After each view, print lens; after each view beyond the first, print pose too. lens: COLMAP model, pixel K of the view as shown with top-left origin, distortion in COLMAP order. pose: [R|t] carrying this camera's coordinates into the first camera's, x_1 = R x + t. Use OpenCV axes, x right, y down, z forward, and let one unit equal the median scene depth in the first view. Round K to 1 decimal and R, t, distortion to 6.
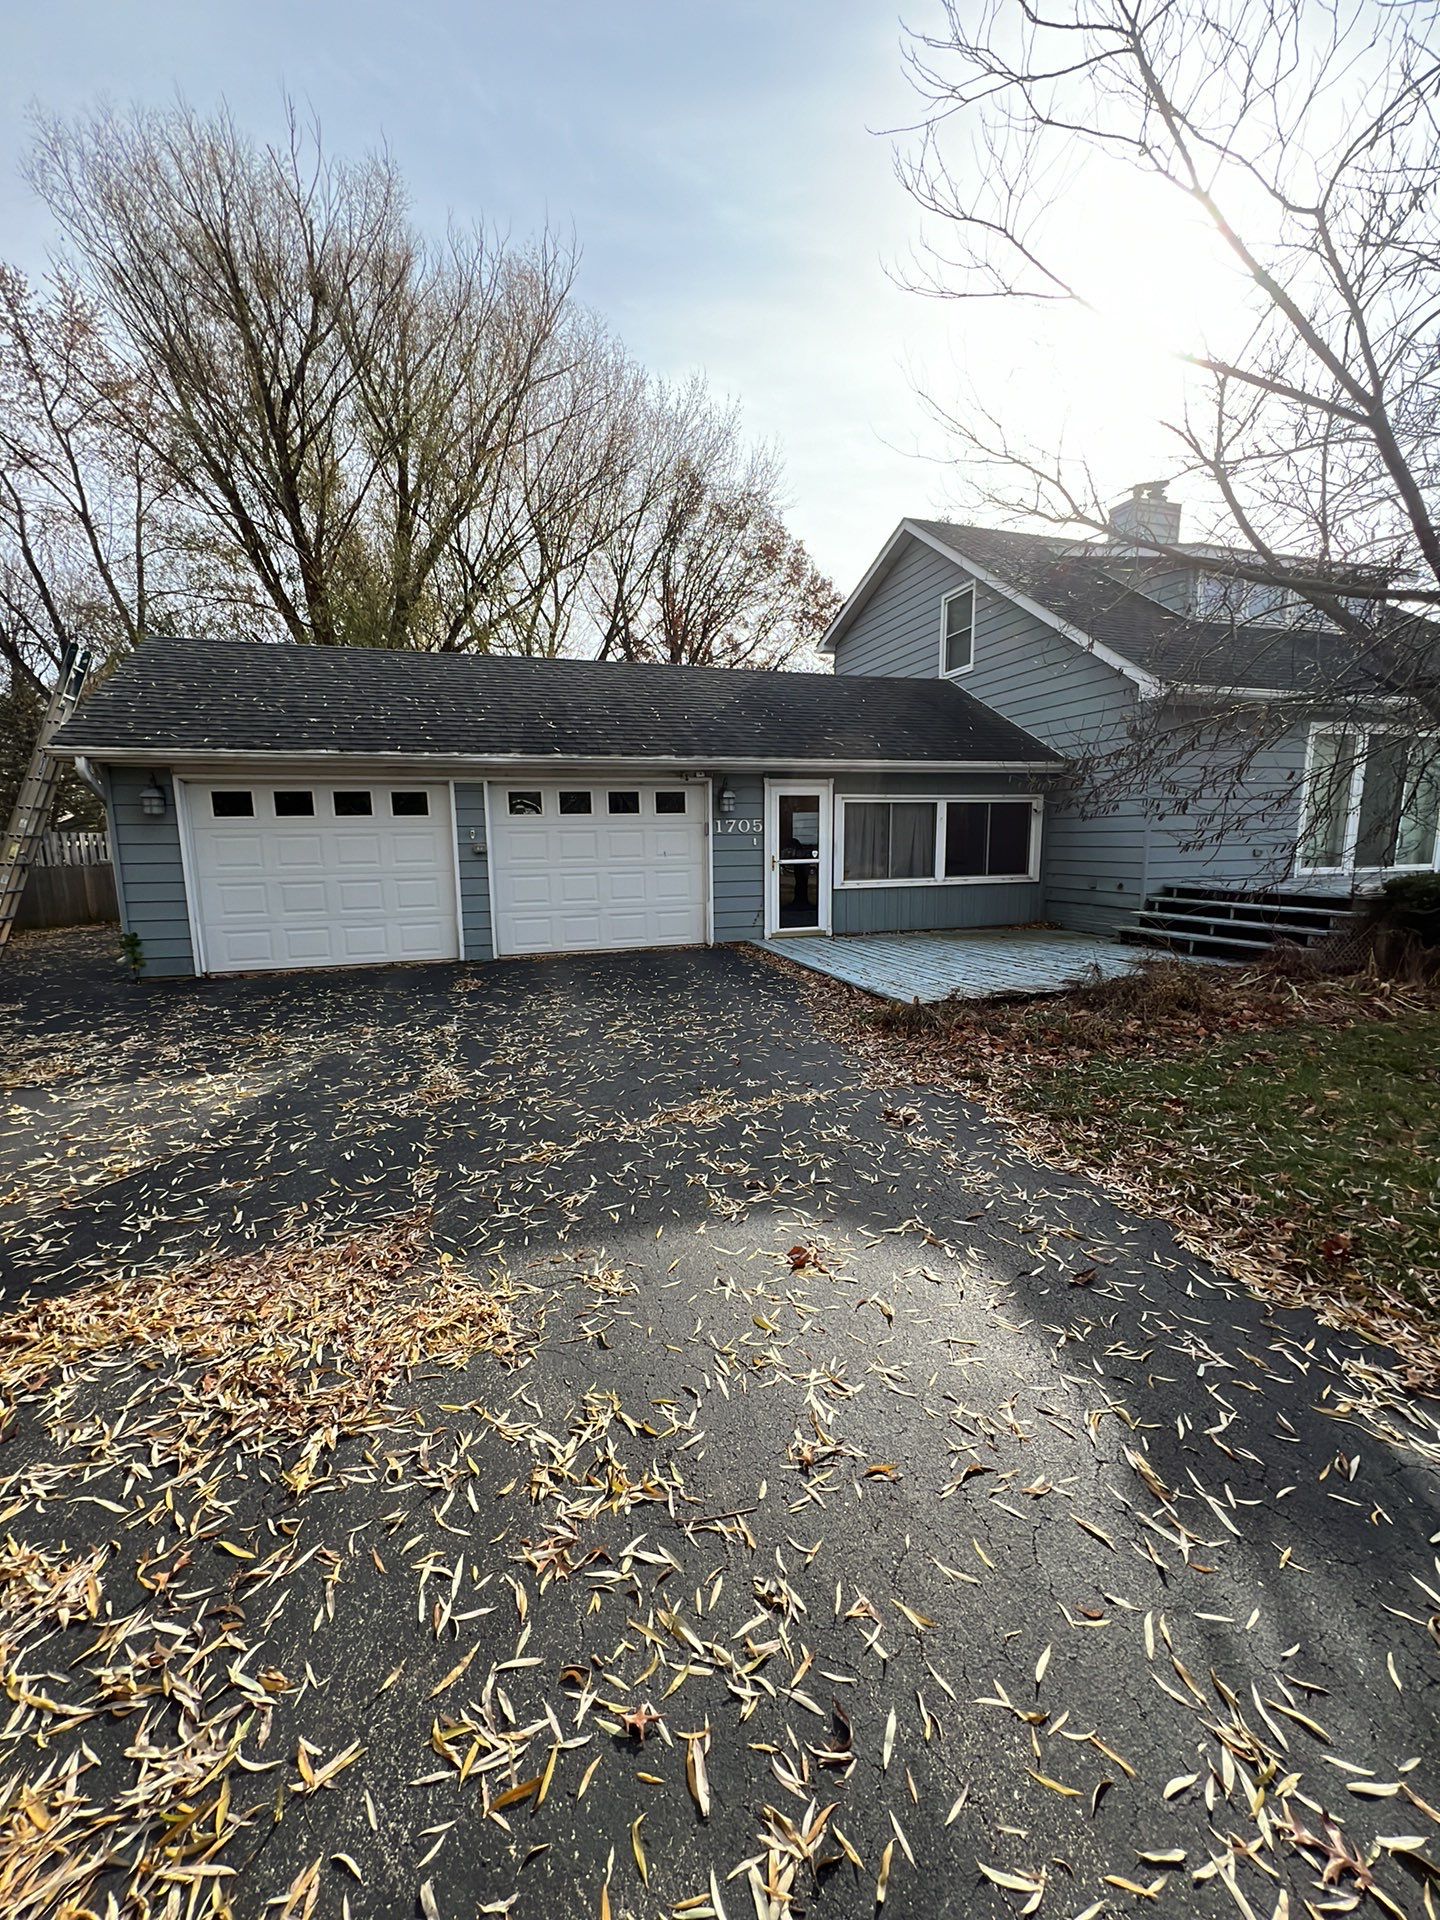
lens RADIAL K [[765.4, 0, 720.0], [0, 765.4, 960.0], [0, 0, 1]] dist [0.001492, -0.000161]
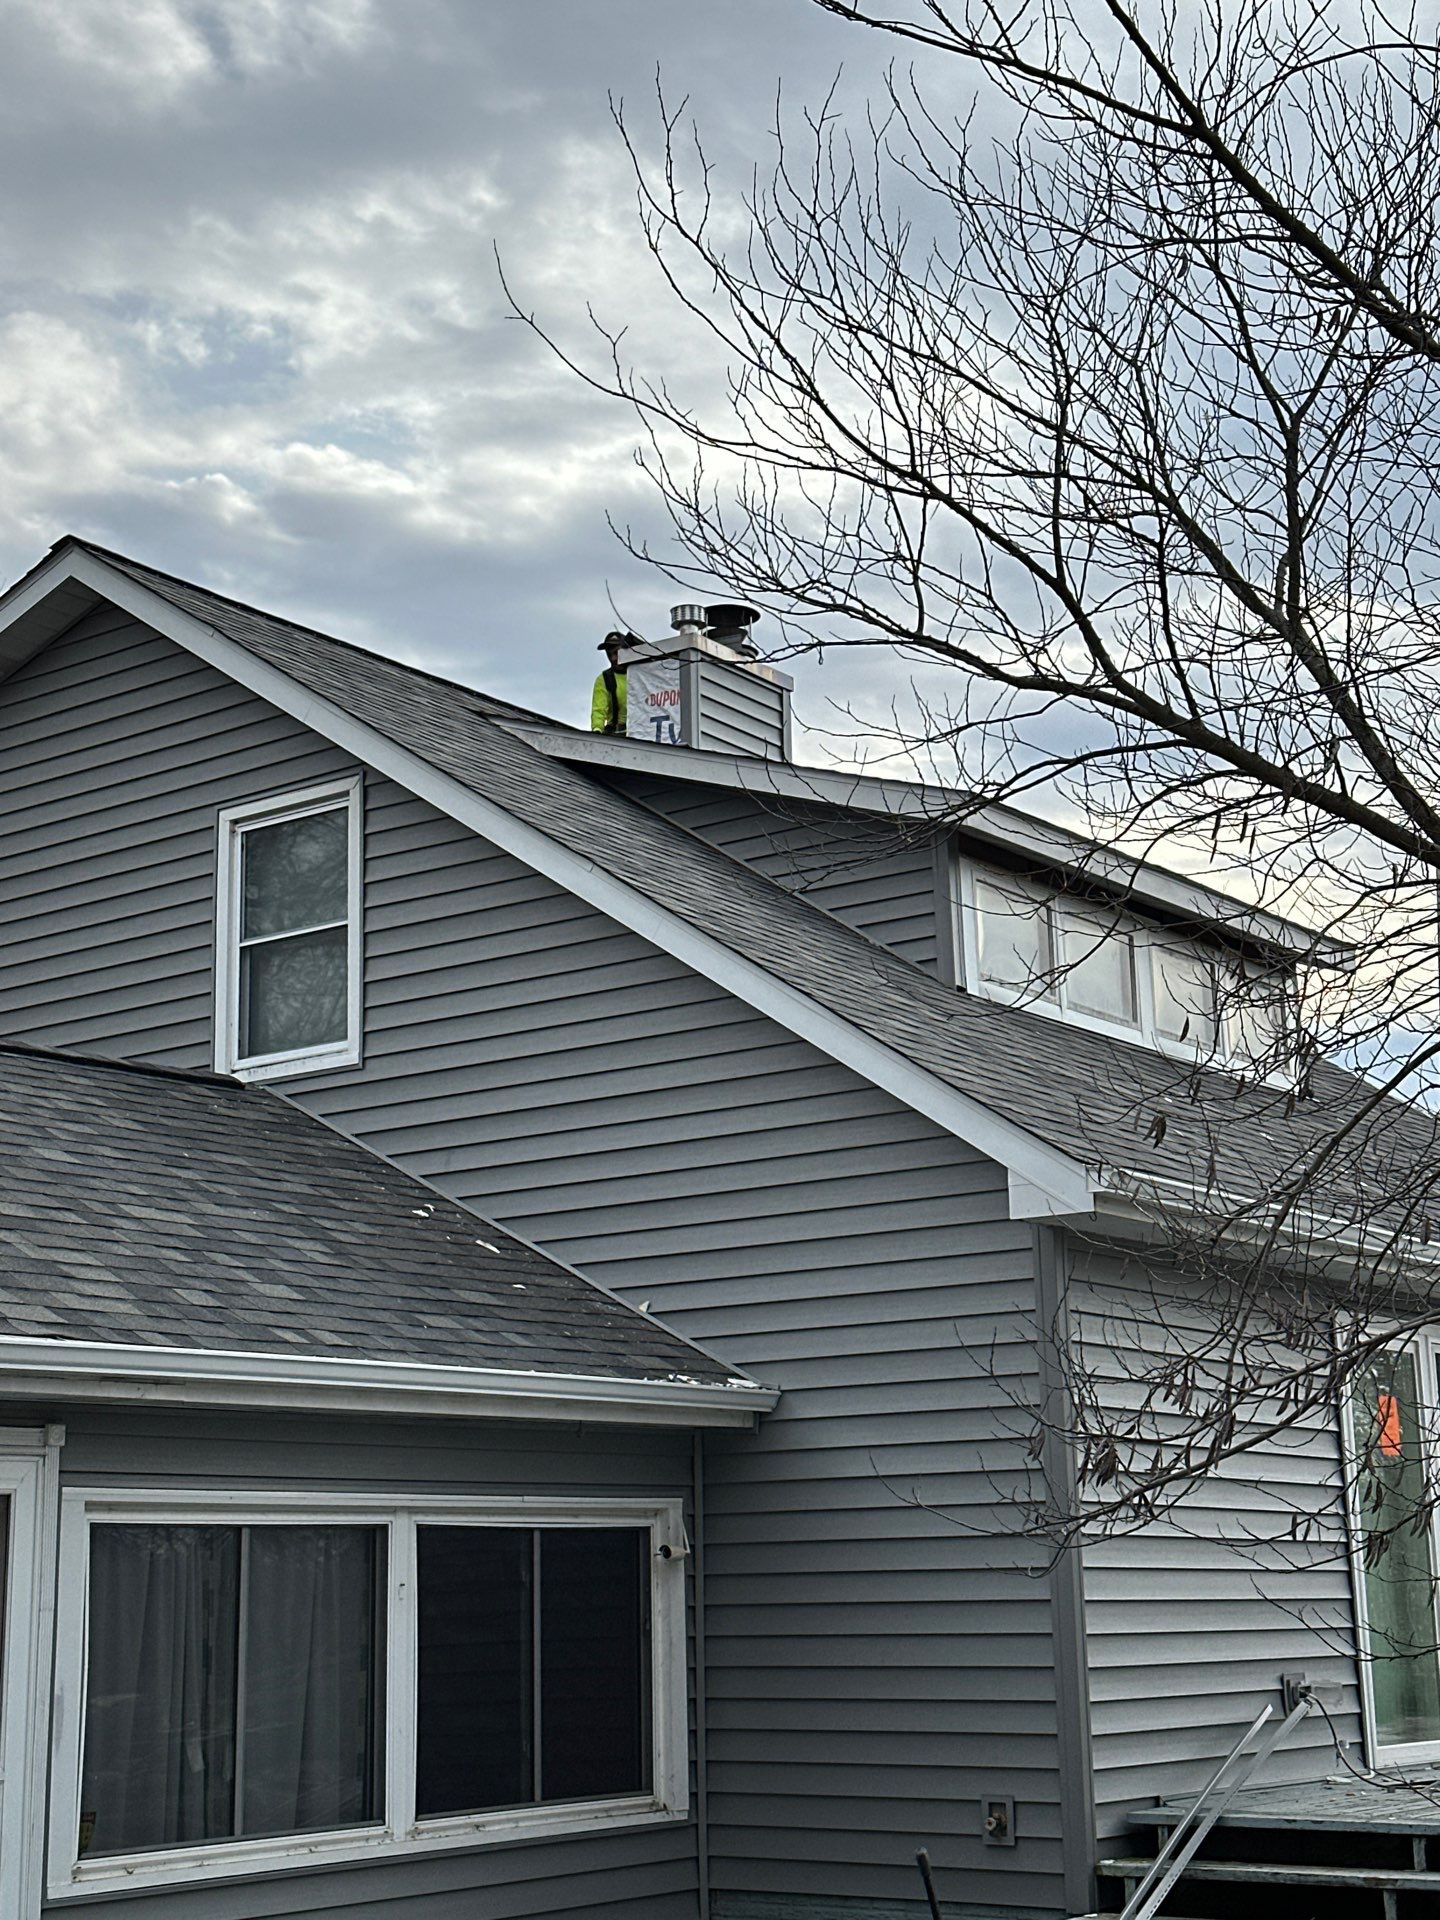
lens RADIAL K [[2873.9, 0, 720.0], [0, 2873.9, 960.0], [0, 0, 1]] dist [0.139887, -0.058119]
pose [[0.805717, 0.126440, 0.578647, -0.233777], [0.103545, 0.931836, -0.347794, -0.028274], [-0.583179, 0.340140, 0.737704, 0.130889]]
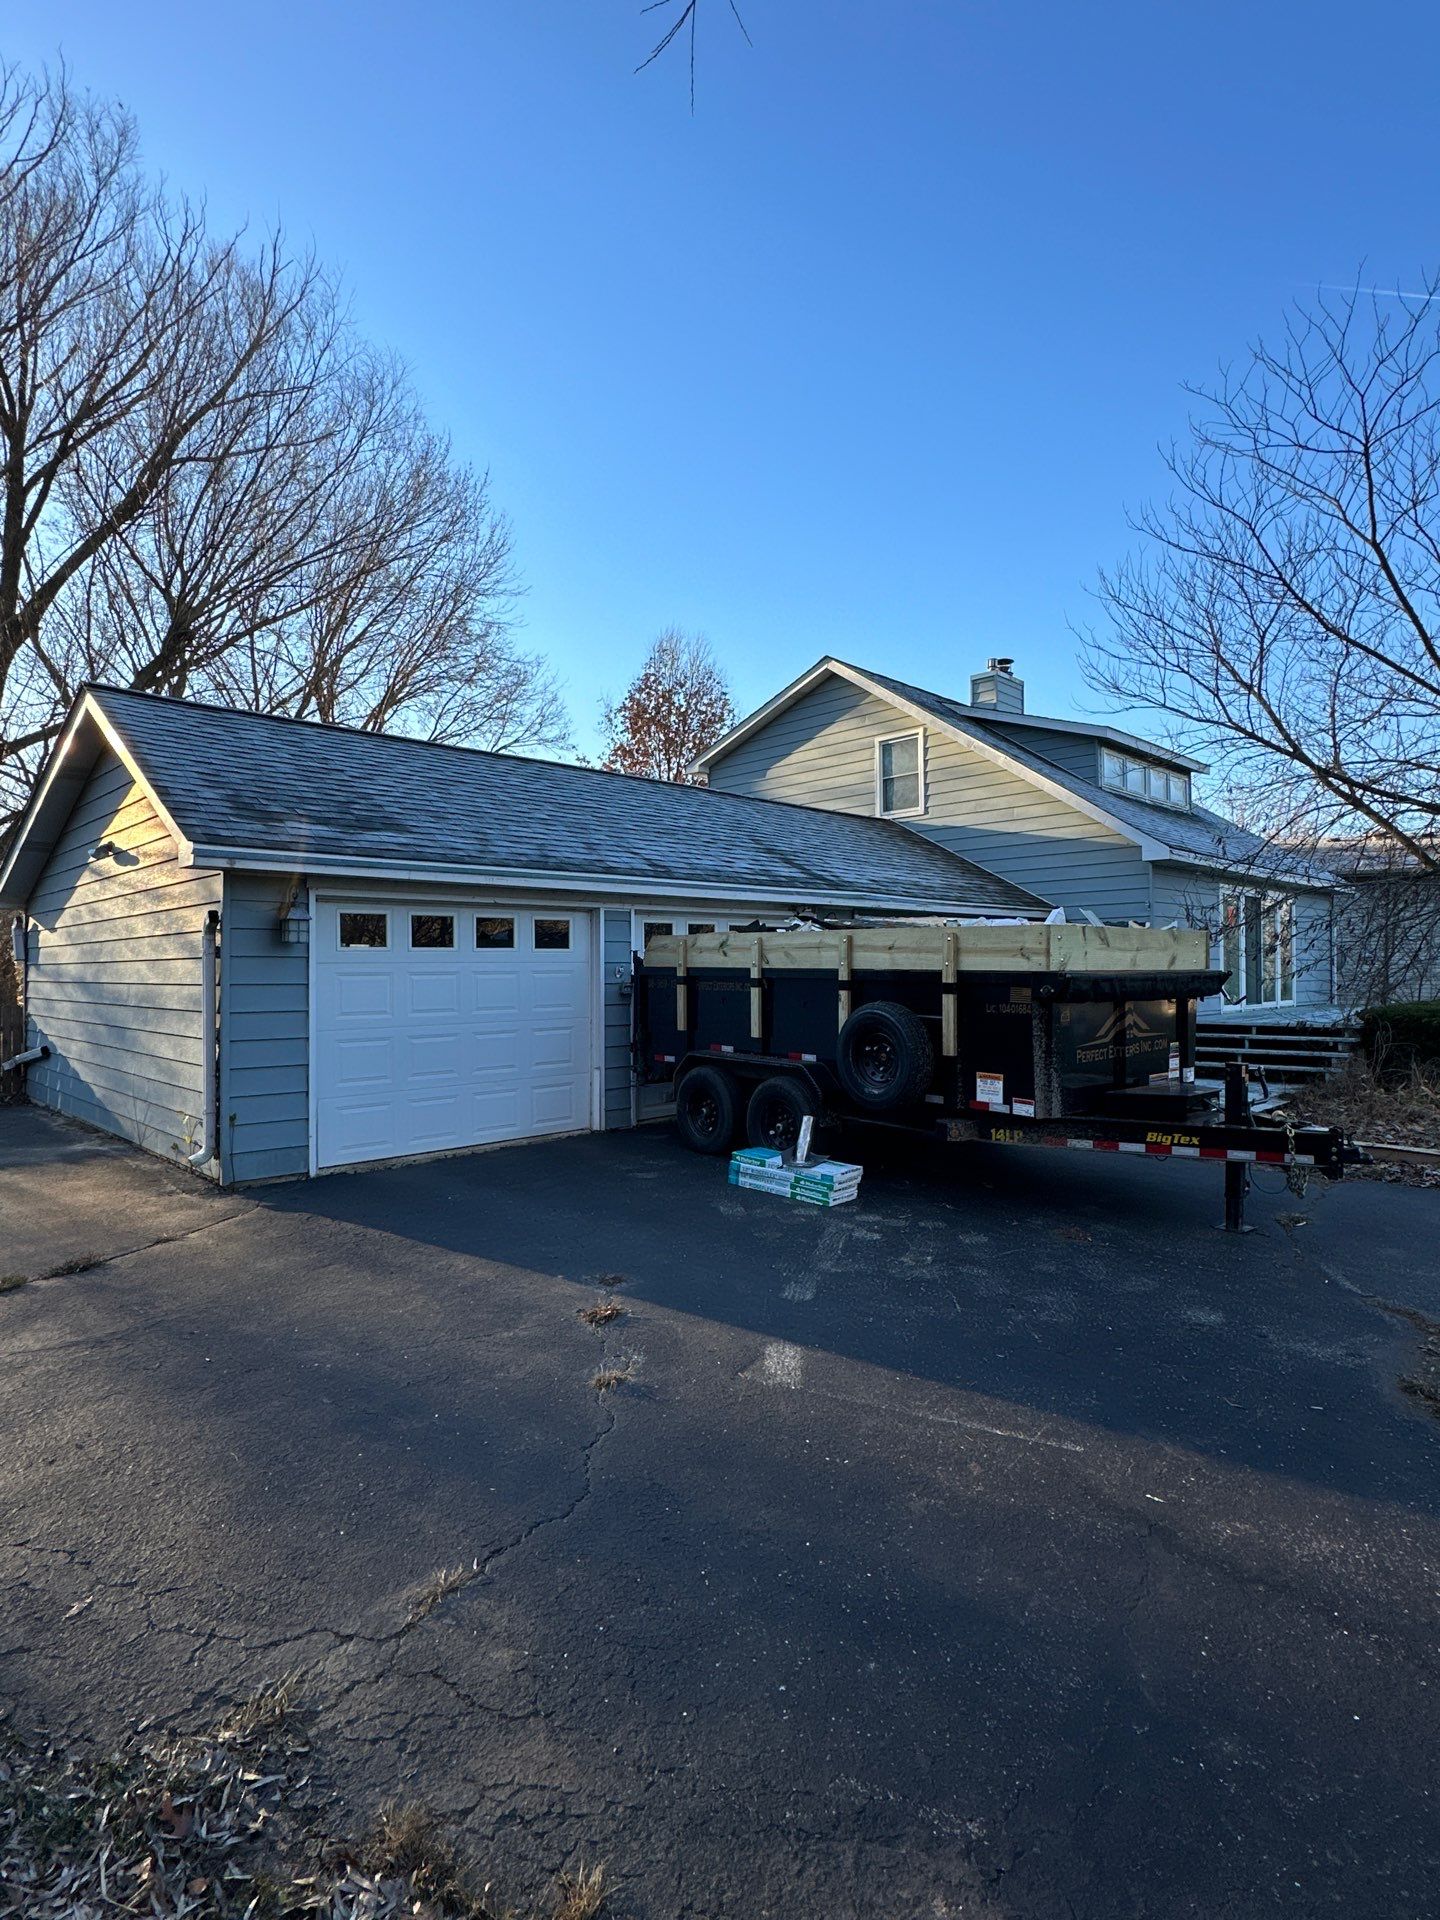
lens RADIAL K [[990.5, 0, 720.0], [0, 990.5, 960.0], [0, 0, 1]] dist [-0.002475, -0.000683]
pose [[0.892000, 0.010535, 0.451912, -0.594510], [0.070210, 0.984367, -0.161531, 0.000211], [-0.446549, 0.175814, 0.877316, 0.021620]]
